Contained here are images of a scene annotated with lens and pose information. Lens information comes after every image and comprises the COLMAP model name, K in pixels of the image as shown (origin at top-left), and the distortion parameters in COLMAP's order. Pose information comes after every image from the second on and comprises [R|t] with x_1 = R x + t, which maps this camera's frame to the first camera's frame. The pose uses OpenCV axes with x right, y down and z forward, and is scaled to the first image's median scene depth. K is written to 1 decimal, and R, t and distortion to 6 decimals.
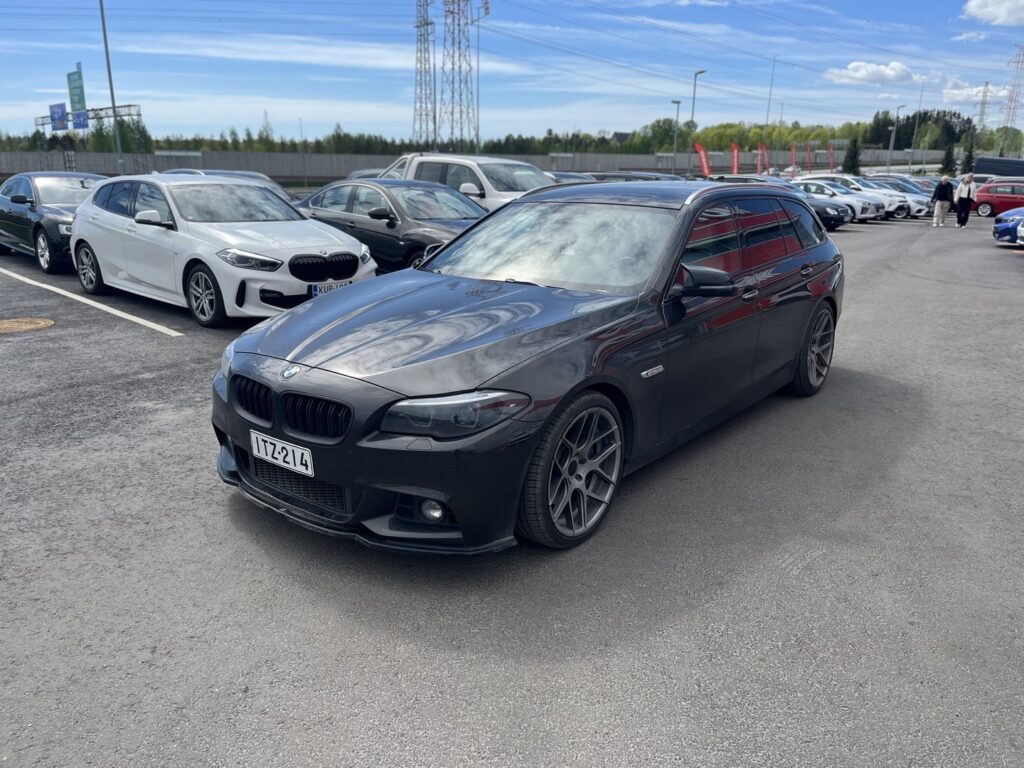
lens RADIAL K [[785.7, 0, 514.6], [0, 785.7, 383.8], [0, 0, 1]] dist [0.035869, -0.028141]
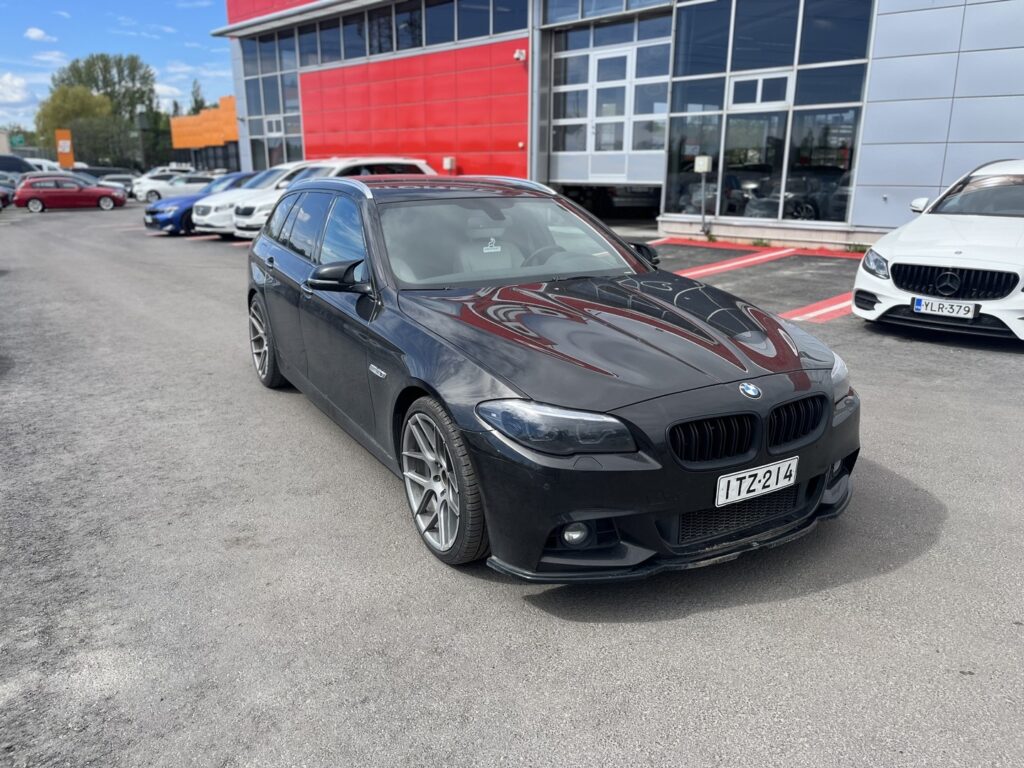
lens RADIAL K [[785.7, 0, 515.7], [0, 785.7, 384.0], [0, 0, 1]] dist [0.035869, -0.028141]
pose [[0.380281, -0.263826, 0.886443, -0.812765], [0.258671, 0.950541, 0.171934, -0.168595], [-0.887962, 0.163914, 0.429717, 0.588394]]
